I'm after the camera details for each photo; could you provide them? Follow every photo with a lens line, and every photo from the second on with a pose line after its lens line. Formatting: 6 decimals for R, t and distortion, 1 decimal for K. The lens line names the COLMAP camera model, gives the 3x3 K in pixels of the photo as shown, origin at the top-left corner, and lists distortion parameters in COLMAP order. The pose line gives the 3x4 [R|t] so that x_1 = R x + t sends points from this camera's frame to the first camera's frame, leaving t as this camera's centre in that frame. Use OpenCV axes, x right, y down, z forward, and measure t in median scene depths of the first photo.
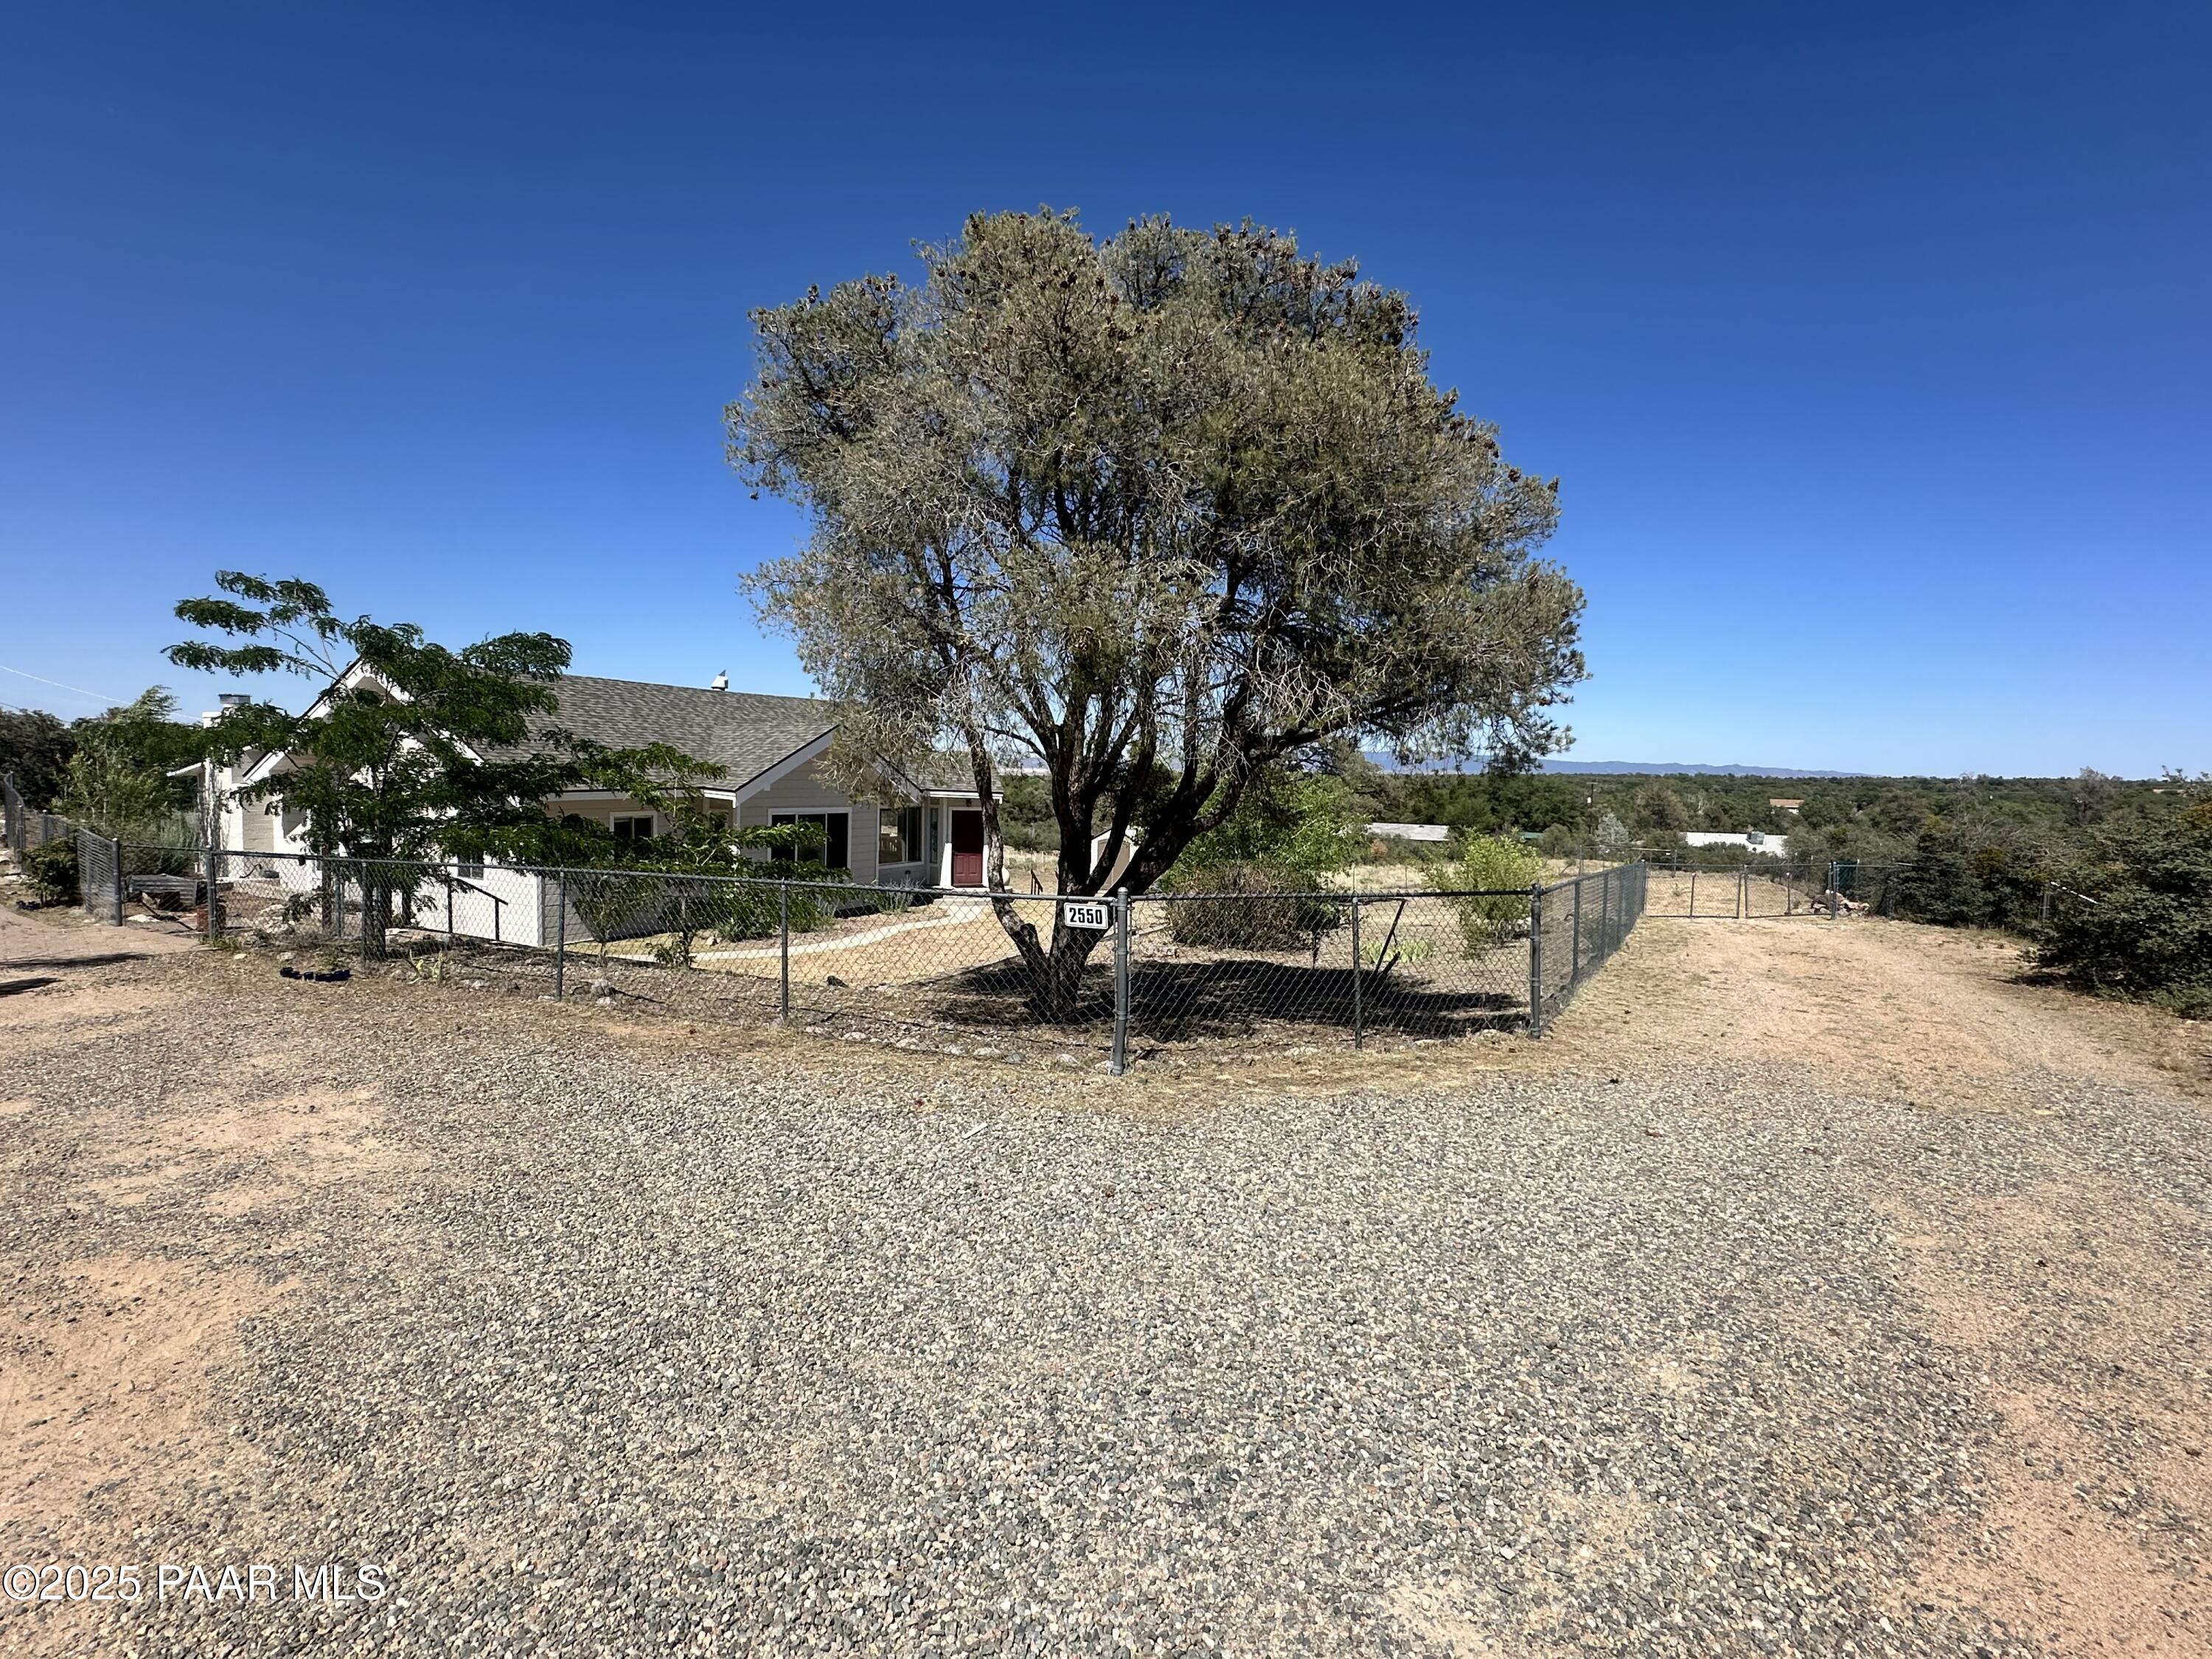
lens RADIAL K [[1055.1, 0, 1107.2], [0, 1055.1, 823.5], [0, 0, 1]] dist [0.000666, 0.000757]
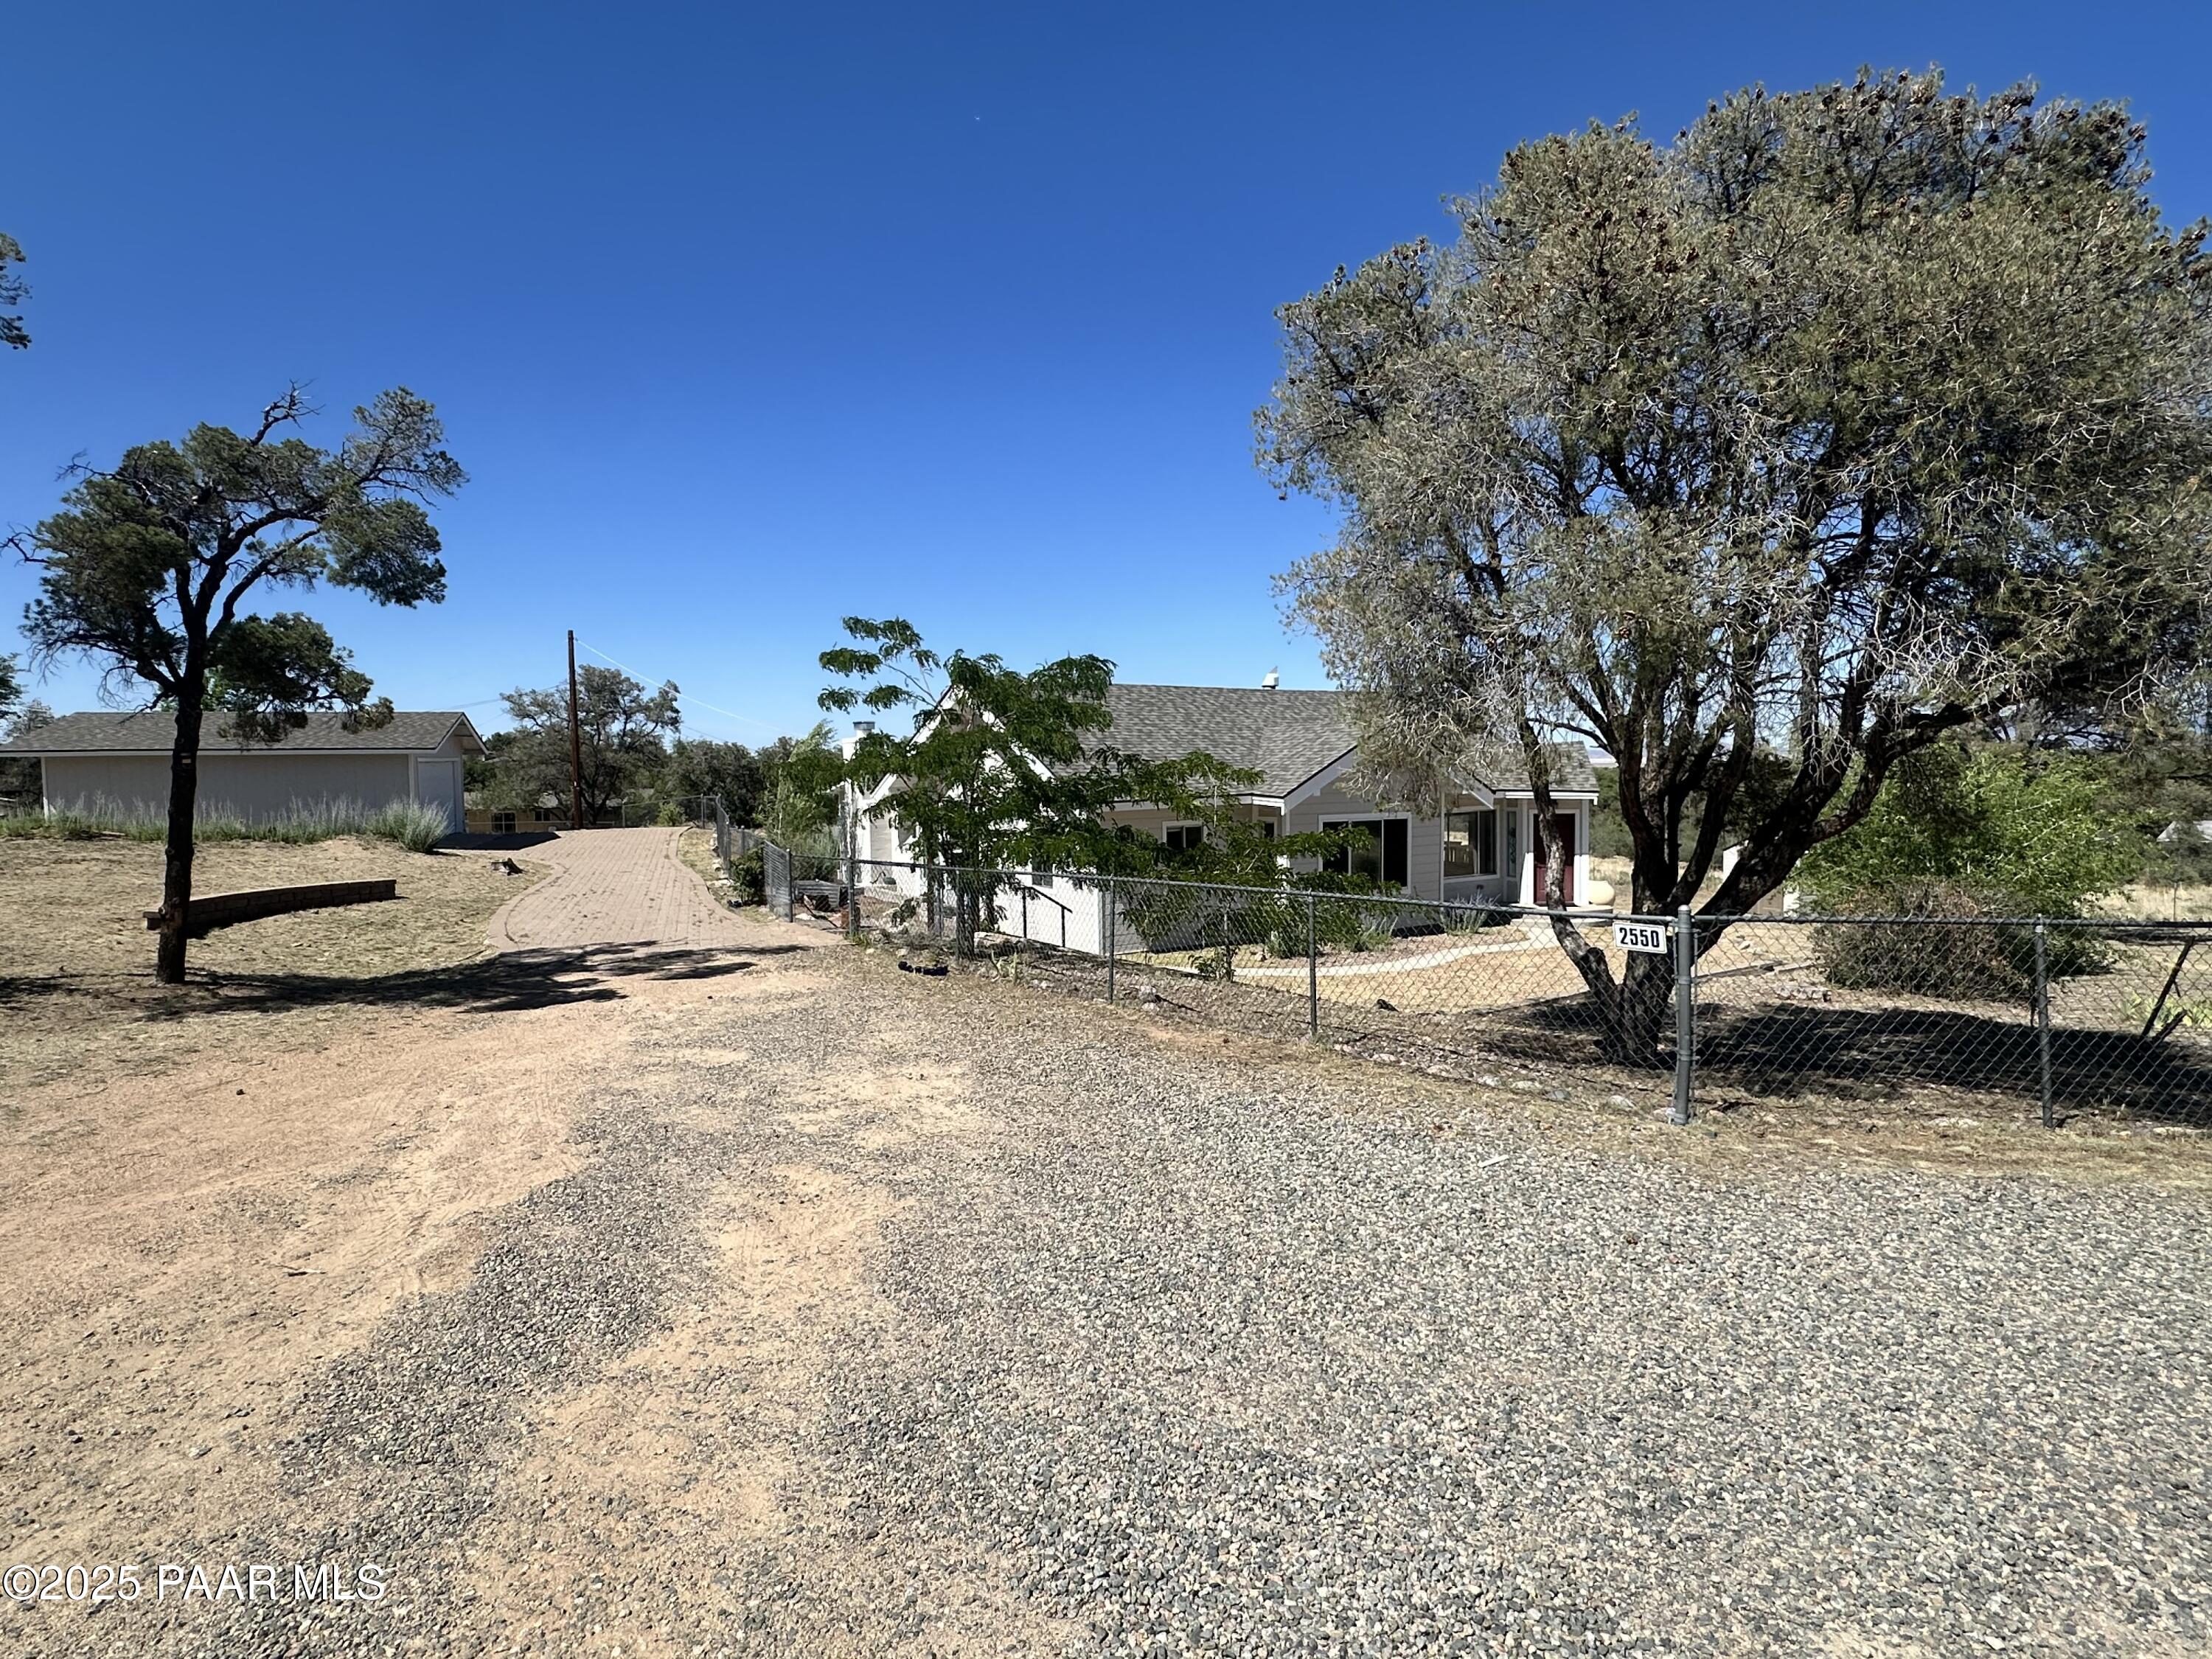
lens RADIAL K [[1242.4, 0, 1101.0], [0, 1242.4, 833.0], [0, 0, 1]] dist [-0.005323, 0.002358]
pose [[0.877376, -0.007603, -0.479743, 0.078710], [0.008996, 0.999959, 0.000604, -0.003253], [0.479719, -0.004846, 0.877409, -0.104244]]
